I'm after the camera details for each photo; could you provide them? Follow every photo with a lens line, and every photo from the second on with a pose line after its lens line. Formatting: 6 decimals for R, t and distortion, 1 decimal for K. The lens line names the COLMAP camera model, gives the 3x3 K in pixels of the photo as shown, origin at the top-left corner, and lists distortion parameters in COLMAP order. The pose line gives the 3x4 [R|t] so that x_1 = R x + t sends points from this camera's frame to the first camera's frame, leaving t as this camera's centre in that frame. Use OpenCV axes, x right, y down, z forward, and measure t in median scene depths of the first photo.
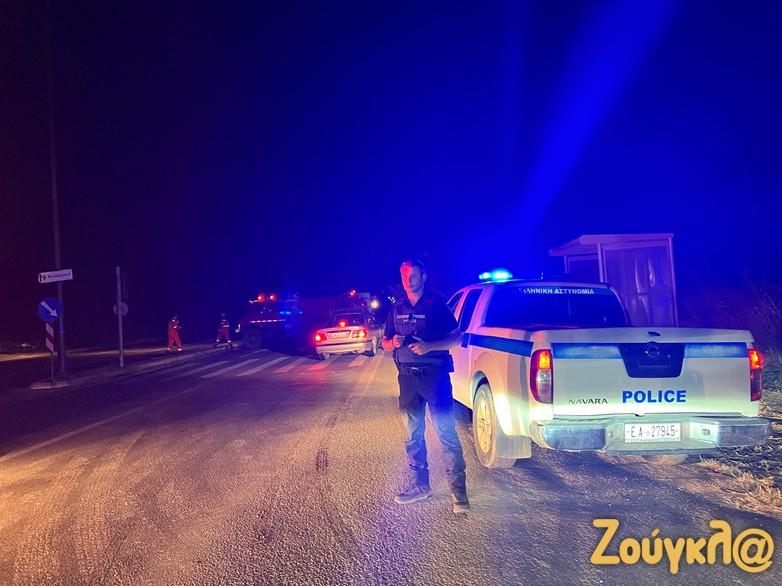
lens RADIAL K [[592.7, 0, 392.4], [0, 592.7, 291.7], [0, 0, 1]] dist [0.001252, -0.000250]
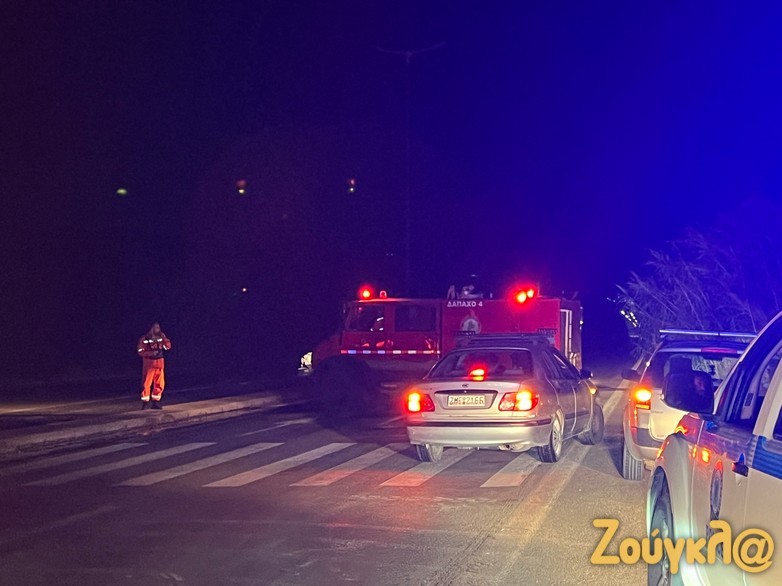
lens RADIAL K [[1330.7, 0, 388.9], [0, 1330.7, 293.7], [0, 0, 1]] dist [0.118551, 0.000000]
pose [[0.981969, 0.052422, -0.181629, 0.014748], [-0.052468, 0.998612, 0.004555, 0.001373], [0.181615, 0.005057, 0.983357, 0.129609]]
